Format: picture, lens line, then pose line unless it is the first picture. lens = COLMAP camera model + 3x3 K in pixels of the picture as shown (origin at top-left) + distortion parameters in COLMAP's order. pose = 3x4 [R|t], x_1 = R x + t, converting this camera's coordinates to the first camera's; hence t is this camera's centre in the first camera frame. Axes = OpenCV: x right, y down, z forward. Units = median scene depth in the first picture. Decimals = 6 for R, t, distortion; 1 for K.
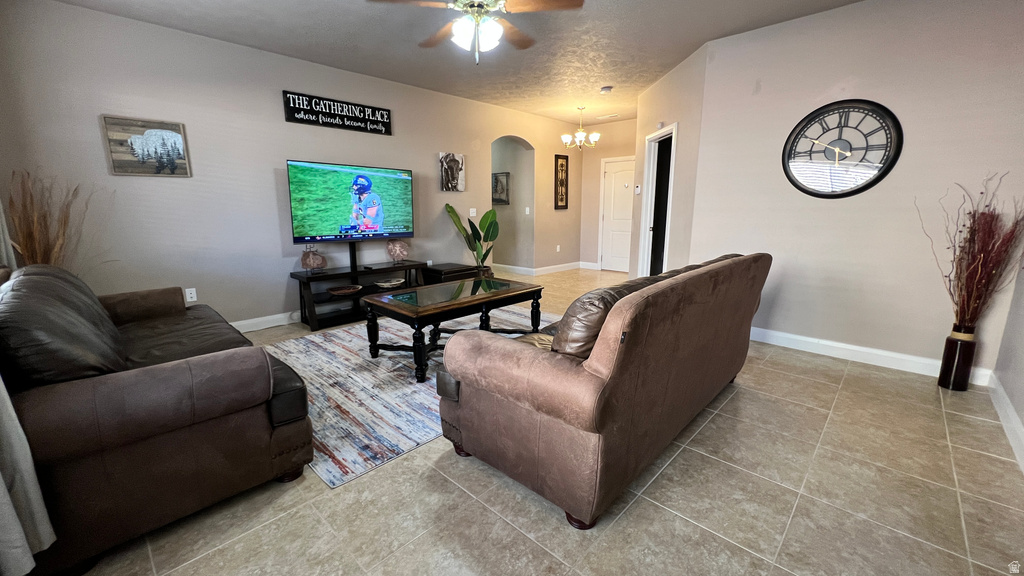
lens RADIAL K [[408.7, 0, 511.2], [0, 408.7, 284.8], [0, 0, 1]] dist [-0.001549, -0.000214]
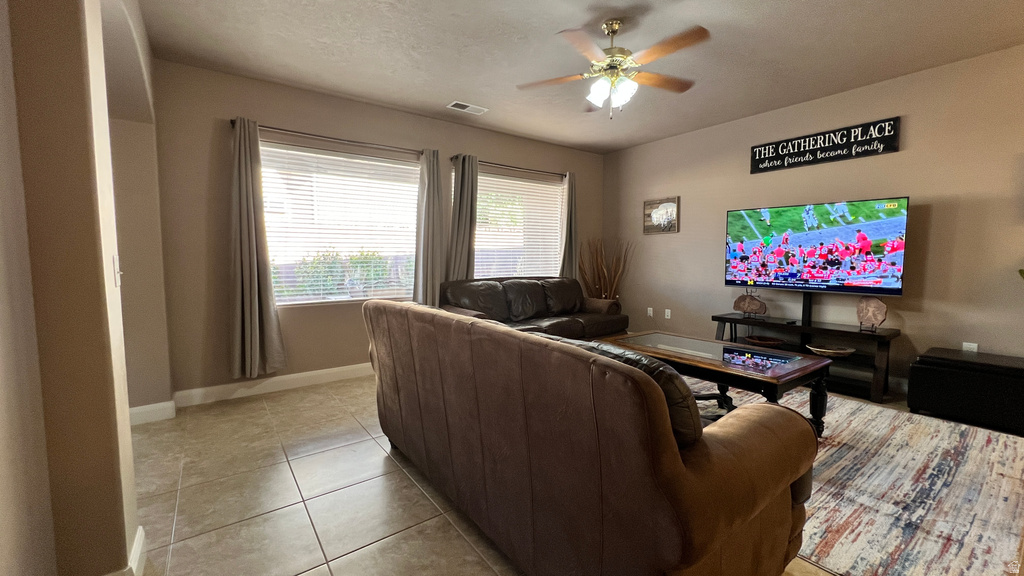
lens RADIAL K [[408.7, 0, 511.8], [0, 408.7, 288.3], [0, 0, 1]] dist [-0.001549, -0.000214]
pose [[-0.166721, 0.079376, -0.982804, 0.593412], [-0.179926, 0.977569, 0.109475, -0.102231], [0.969449, 0.195084, -0.148700, 0.564655]]
